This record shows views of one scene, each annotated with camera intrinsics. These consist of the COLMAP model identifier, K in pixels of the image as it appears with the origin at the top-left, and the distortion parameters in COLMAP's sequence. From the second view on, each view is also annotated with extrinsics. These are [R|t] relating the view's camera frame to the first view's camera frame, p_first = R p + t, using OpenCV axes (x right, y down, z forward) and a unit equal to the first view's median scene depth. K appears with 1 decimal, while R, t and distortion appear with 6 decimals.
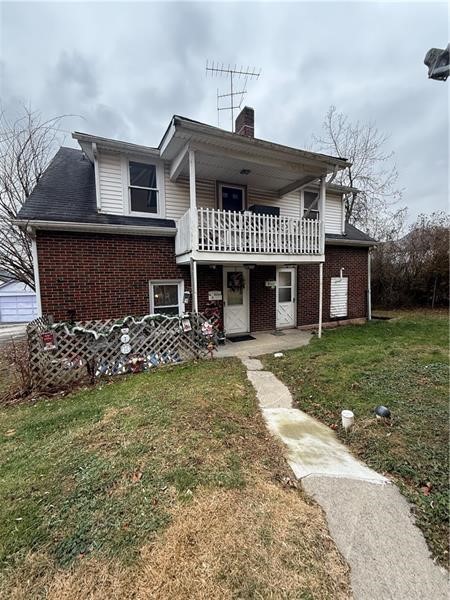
lens RADIAL K [[238.6, 0, 224.4], [0, 238.6, 298.1], [0, 0, 1]] dist [0.003603, 0.000417]
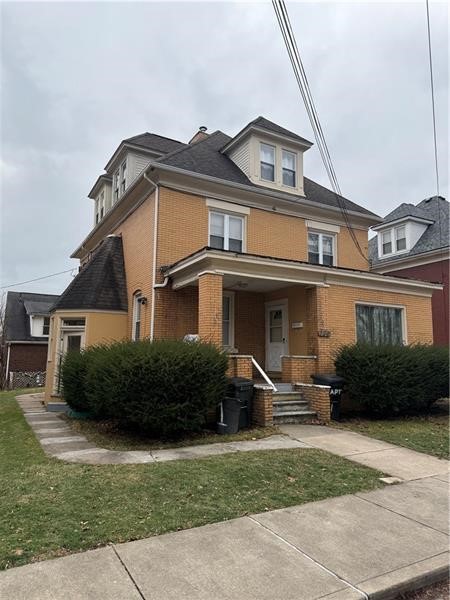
lens RADIAL K [[418.2, 0, 225.0], [0, 418.2, 301.5], [0, 0, 1]] dist [0.036033, -0.004016]
pose [[0.994552, 0.038605, 0.096825, 1.243547], [-0.016897, 0.976311, -0.215713, 0.275828], [-0.102859, 0.212902, 0.971644, -4.126014]]
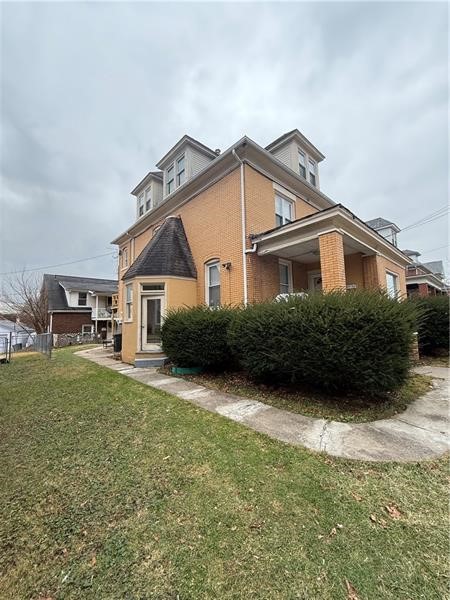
lens RADIAL K [[238.6, 0, 224.8], [0, 238.6, 297.8], [0, 0, 1]] dist [0.003603, 0.000417]
pose [[0.946891, 0.020979, 0.320869, 0.575064], [0.036810, 0.984237, -0.172979, 0.238731], [-0.319440, 0.175603, 0.931193, -3.254928]]
